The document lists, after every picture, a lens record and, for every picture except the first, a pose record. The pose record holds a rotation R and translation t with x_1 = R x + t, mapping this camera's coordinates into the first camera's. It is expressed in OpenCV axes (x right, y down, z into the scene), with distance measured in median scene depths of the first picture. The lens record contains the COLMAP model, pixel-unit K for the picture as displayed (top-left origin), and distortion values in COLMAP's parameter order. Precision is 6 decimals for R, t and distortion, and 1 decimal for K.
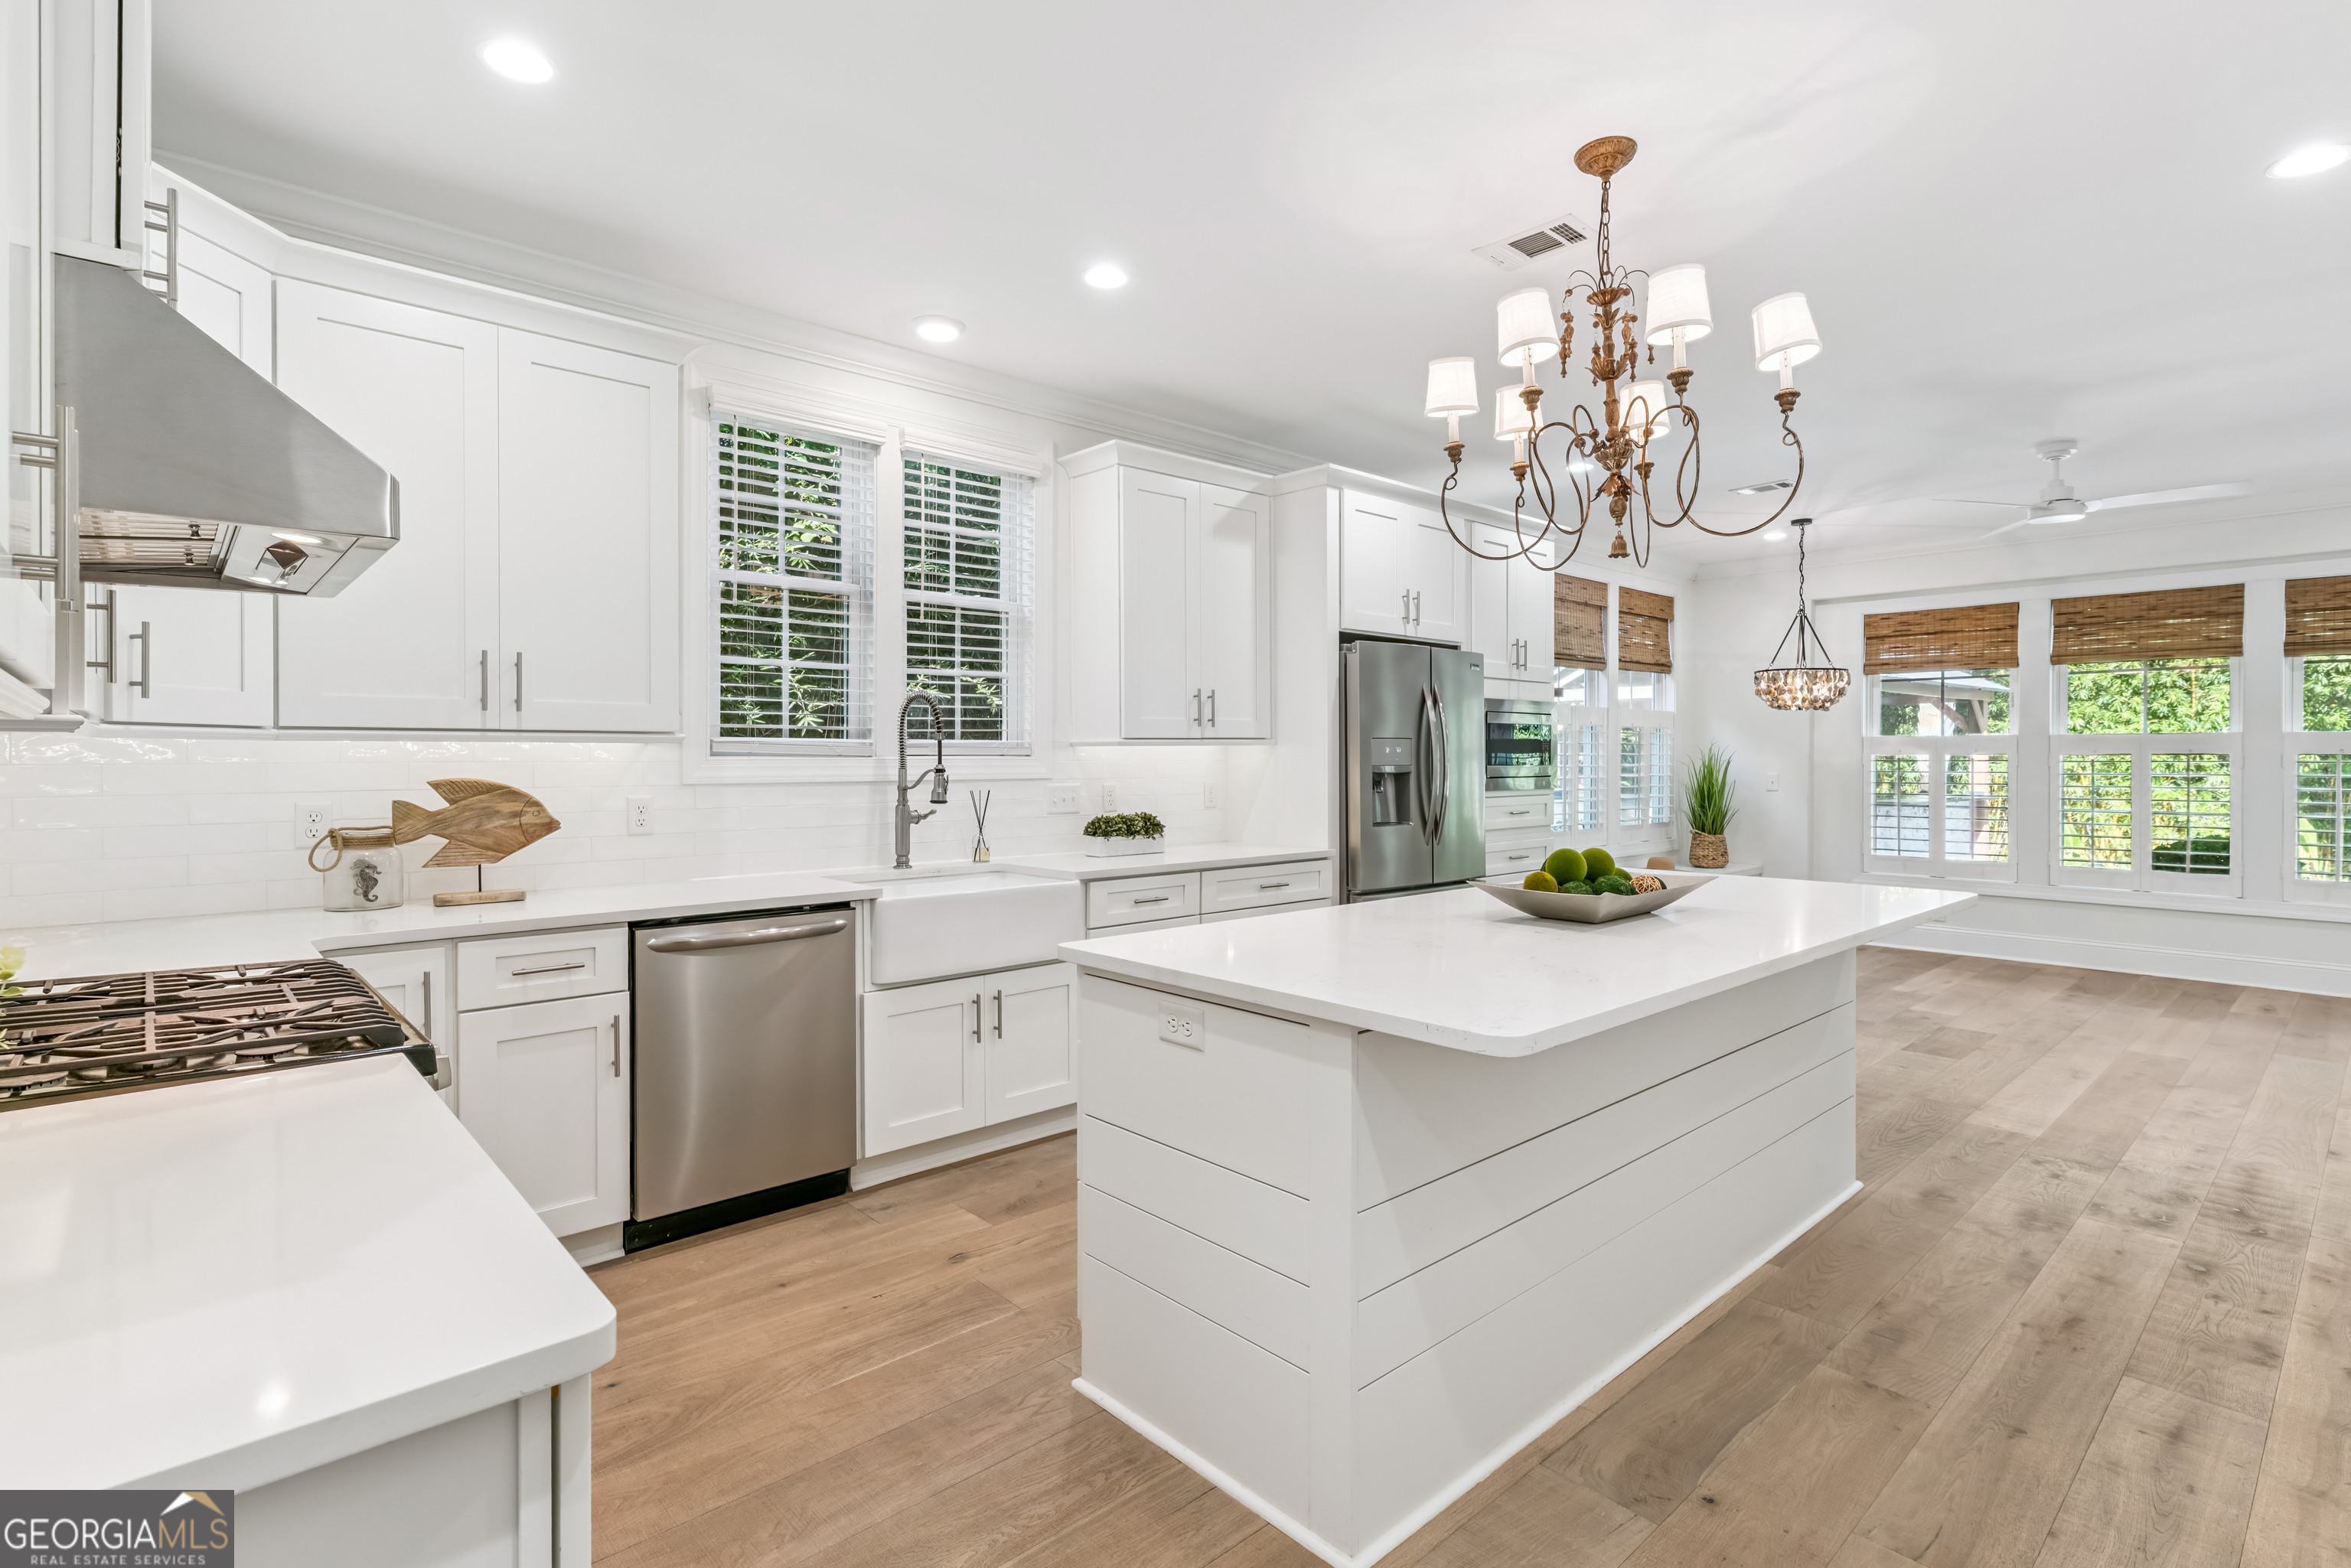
lens RADIAL K [[1115.9, 0, 1166.0], [0, 1115.9, 766.1], [0, 0, 1]] dist [-0.000636, 0.000444]
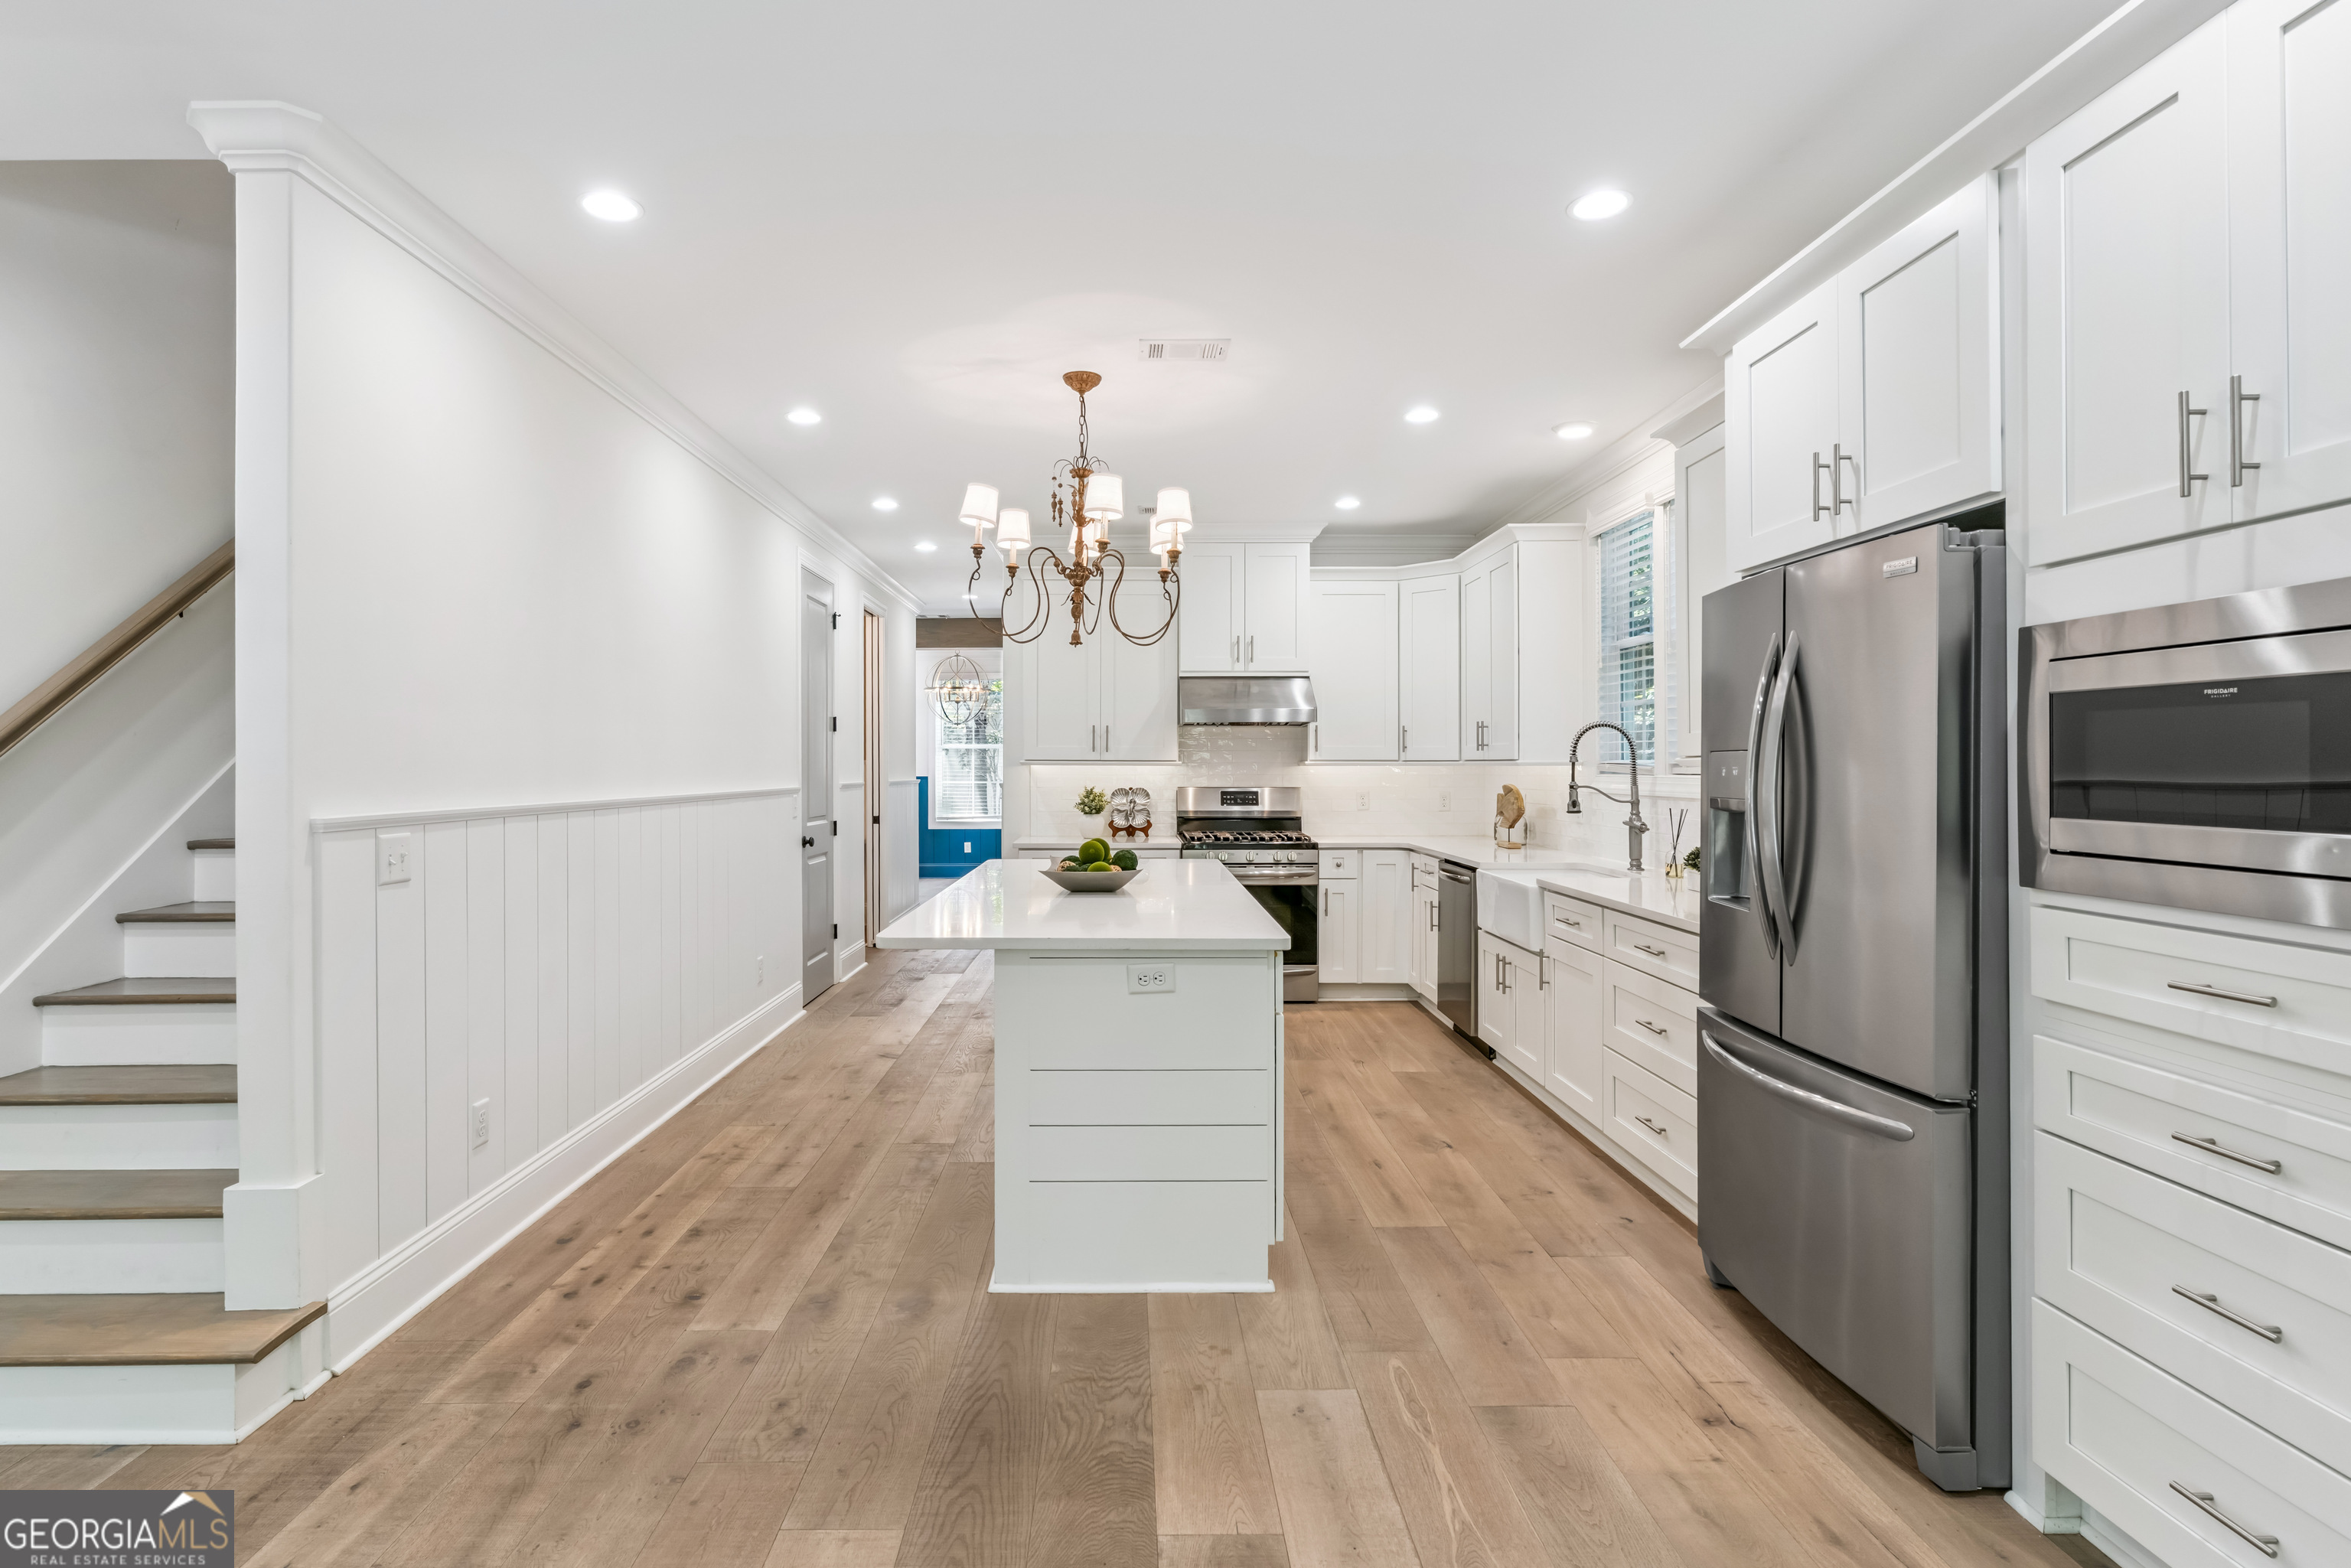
lens RADIAL K [[1179.2, 0, 1165.7], [0, 1179.2, 762.6], [0, 0, 1]] dist [0.000775, 0.000030]
pose [[-0.643436, 0.001381, -0.765499, 1.050729], [-0.001724, 0.999993, 0.003253, -0.024612], [0.765498, 0.003413, -0.643429, 1.440524]]
